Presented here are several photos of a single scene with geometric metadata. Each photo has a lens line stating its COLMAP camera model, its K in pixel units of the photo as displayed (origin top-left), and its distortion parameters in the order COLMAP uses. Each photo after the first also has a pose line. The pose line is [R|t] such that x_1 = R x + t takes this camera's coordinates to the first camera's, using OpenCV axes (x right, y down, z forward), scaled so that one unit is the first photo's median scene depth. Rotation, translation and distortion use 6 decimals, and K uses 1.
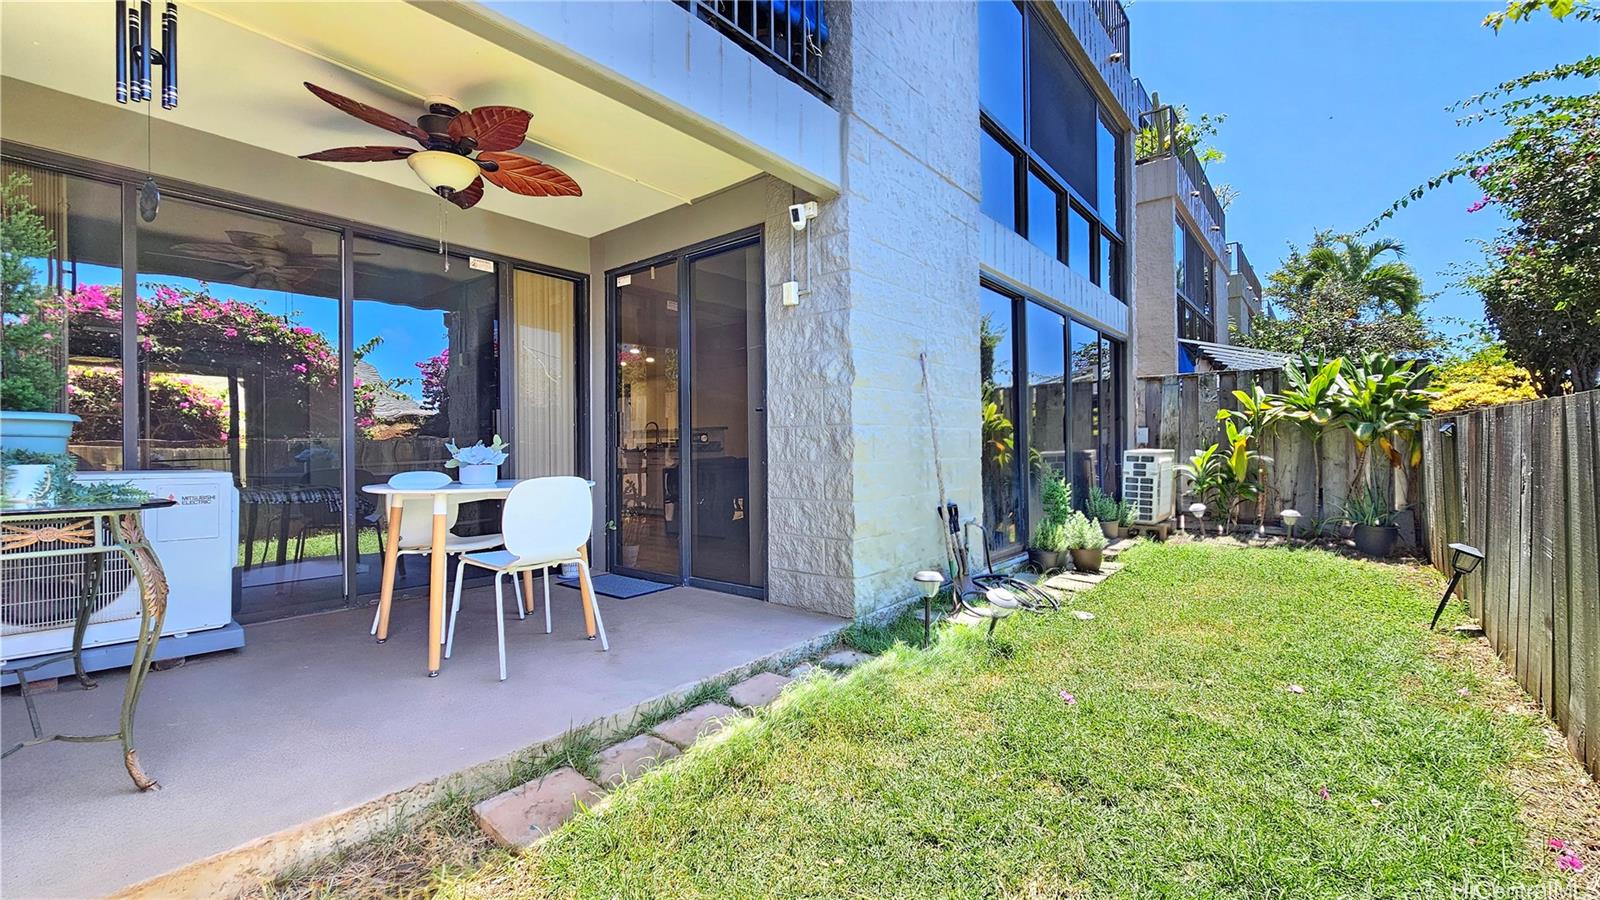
lens RADIAL K [[654.9, 0, 797.0], [0, 654.9, 447.7], [0, 0, 1]] dist [-0.003112, -0.000082]
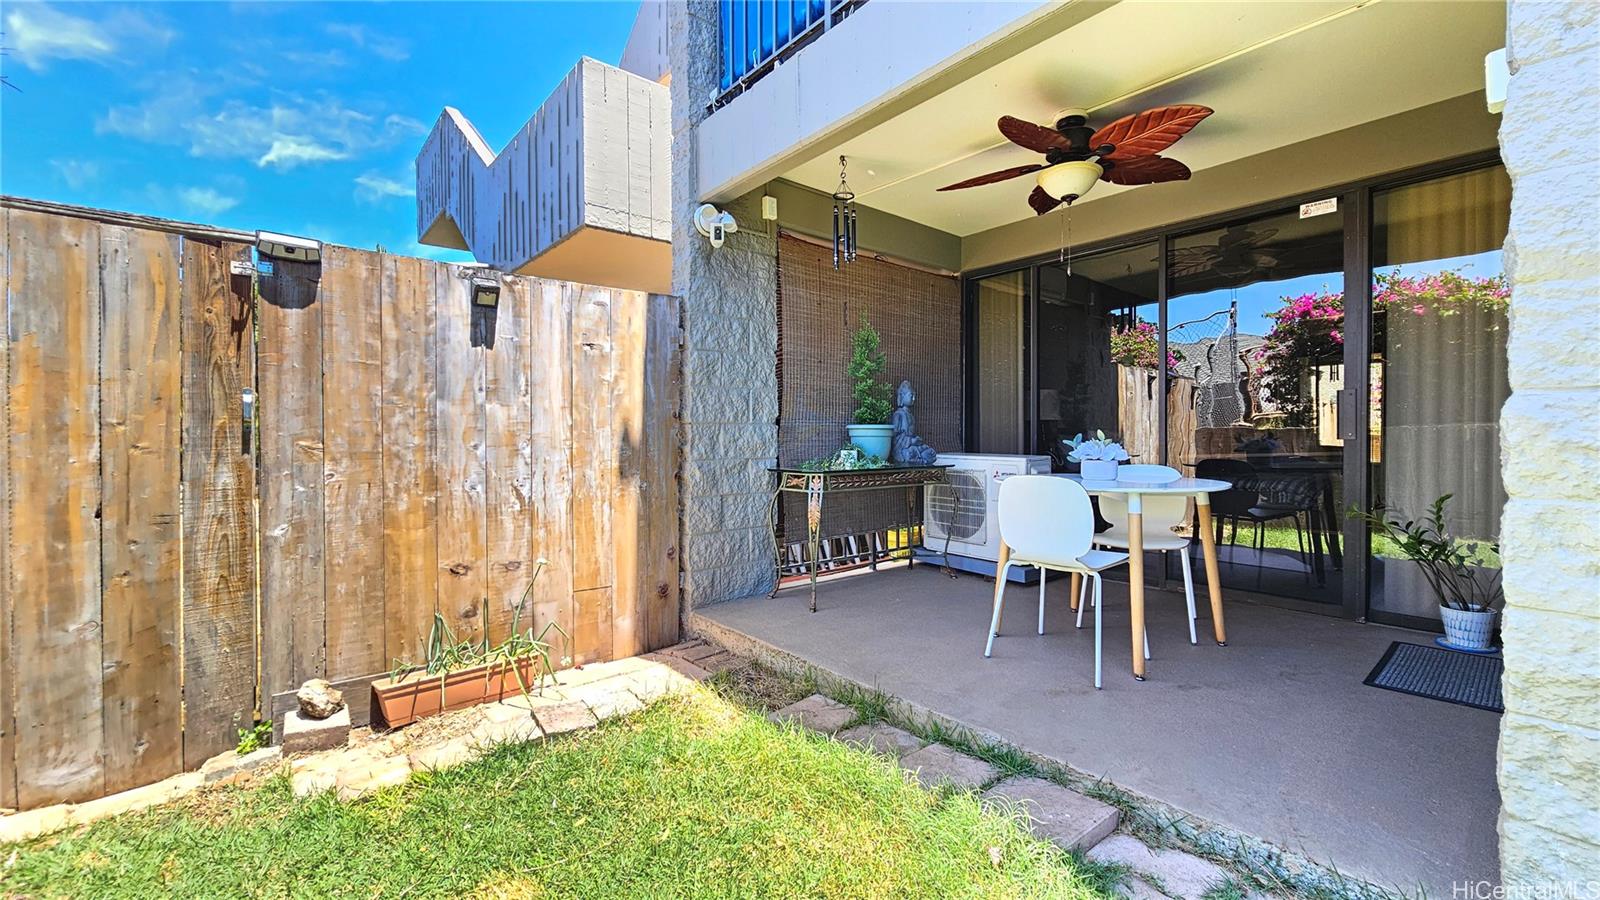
lens RADIAL K [[654.9, 0, 797.0], [0, 654.9, 447.7], [0, 0, 1]] dist [-0.003112, -0.000082]
pose [[-0.184580, 0.023754, -0.982530, 0.679464], [0.003418, 0.999717, 0.023528, -0.023538], [0.982812, 0.000984, -0.184609, 0.891484]]
